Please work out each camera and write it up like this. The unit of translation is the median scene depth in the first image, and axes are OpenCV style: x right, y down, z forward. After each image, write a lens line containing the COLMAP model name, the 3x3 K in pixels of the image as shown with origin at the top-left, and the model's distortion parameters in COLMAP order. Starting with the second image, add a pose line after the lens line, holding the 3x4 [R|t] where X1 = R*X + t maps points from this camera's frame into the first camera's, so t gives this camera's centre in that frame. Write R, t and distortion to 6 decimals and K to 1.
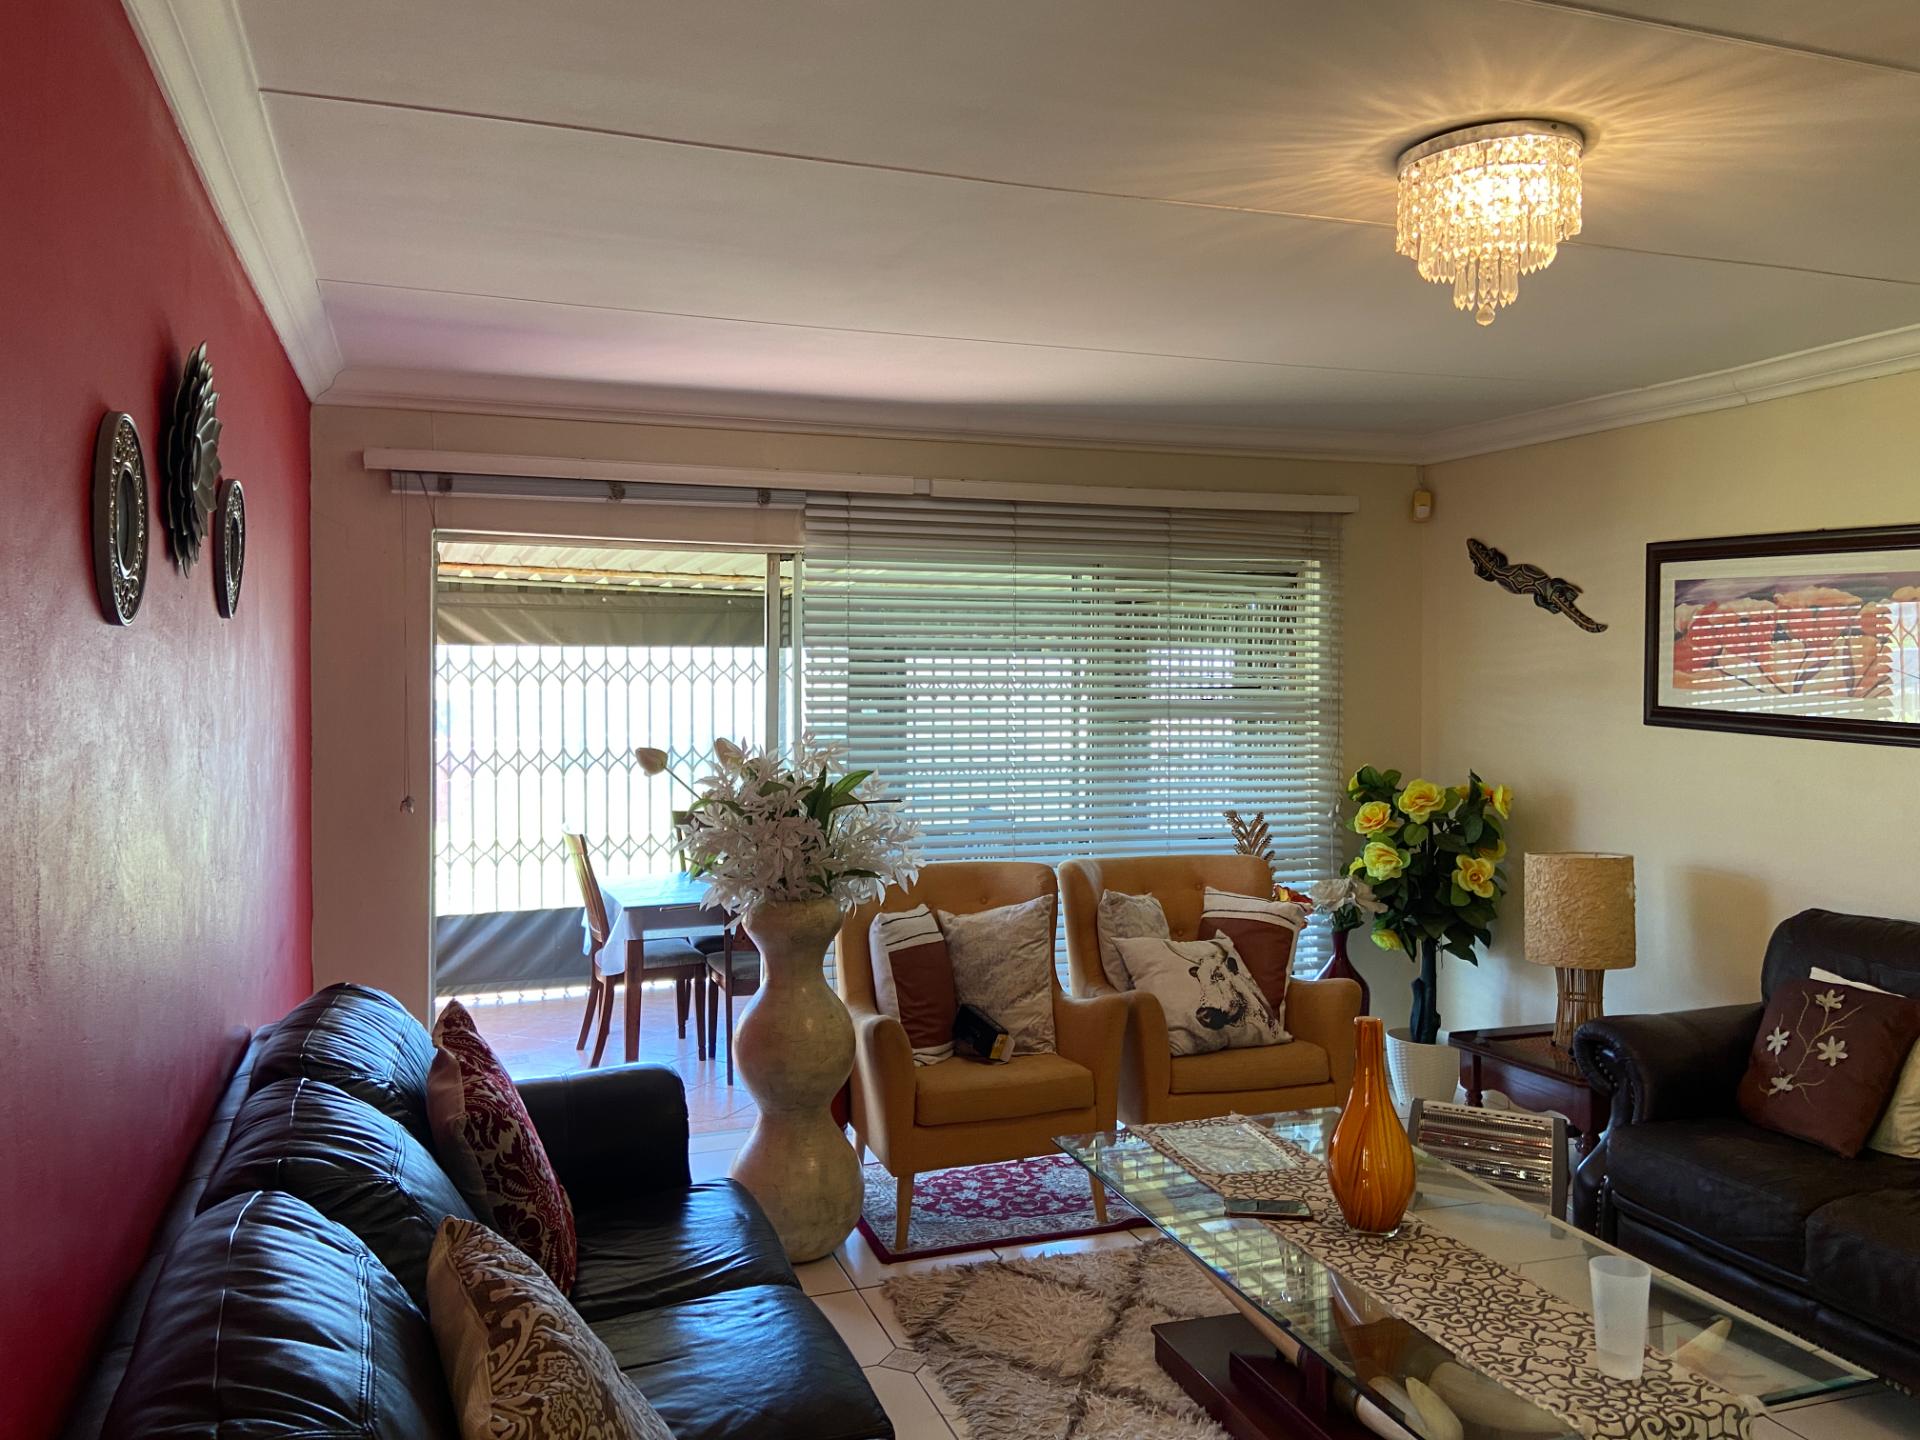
lens RADIAL K [[1430.7, 0, 965.6], [0, 1430.7, 703.6], [0, 0, 1]] dist [0.110109, -0.132559]
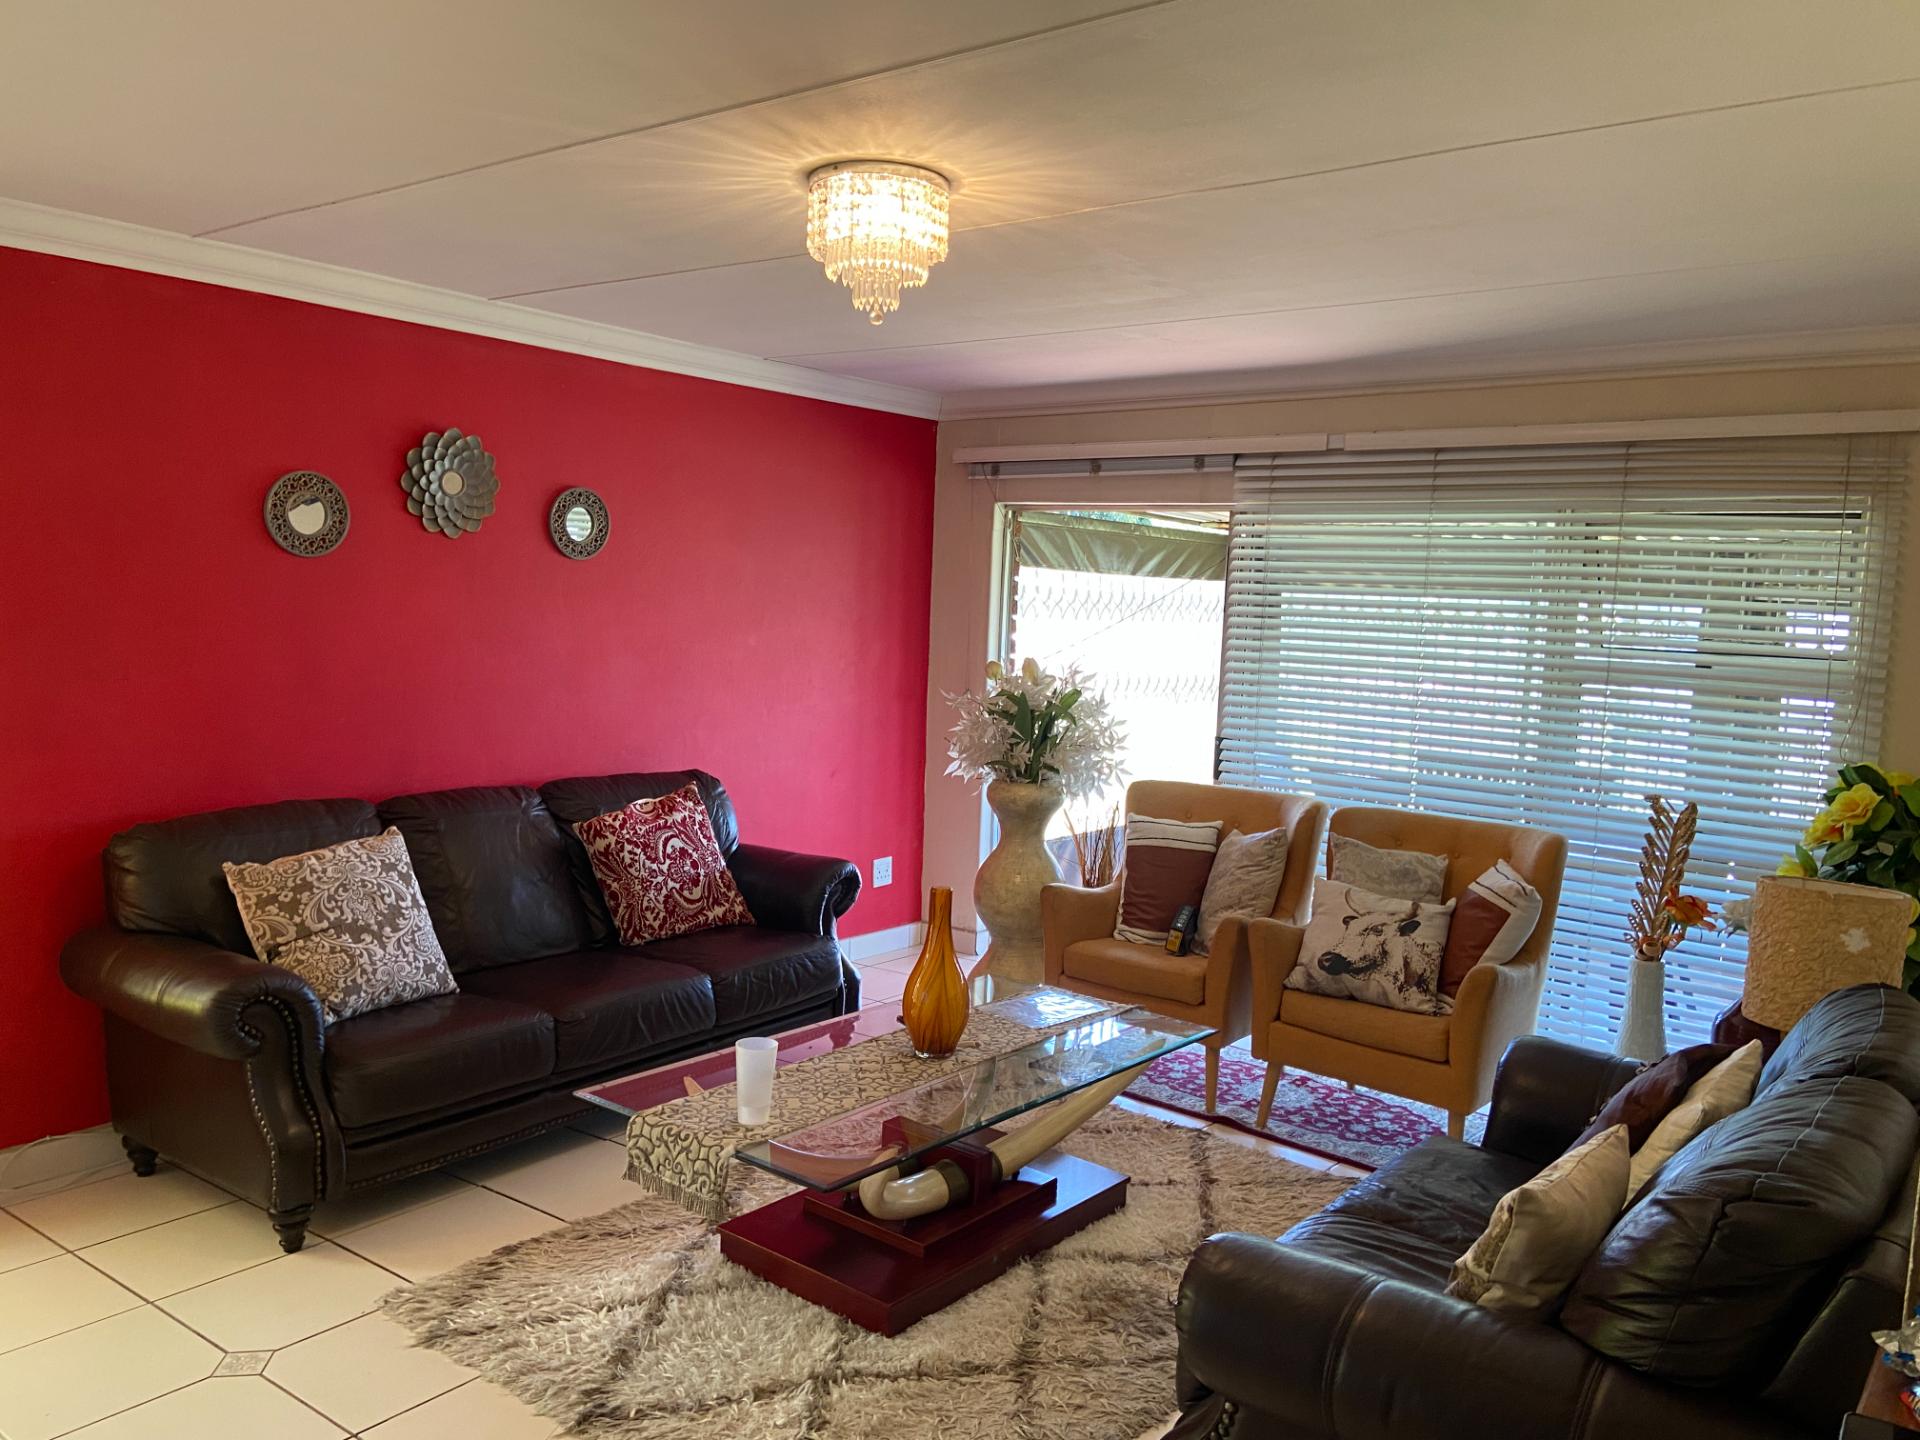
lens RADIAL K [[1430.7, 0, 974.9], [0, 1430.7, 724.4], [0, 0, 1]] dist [0.110109, -0.132559]
pose [[0.550321, 0.095298, -0.829497, 0.749637], [-0.062314, 0.995382, 0.073015, -0.005862], [0.832625, 0.011507, 0.553718, 0.200991]]
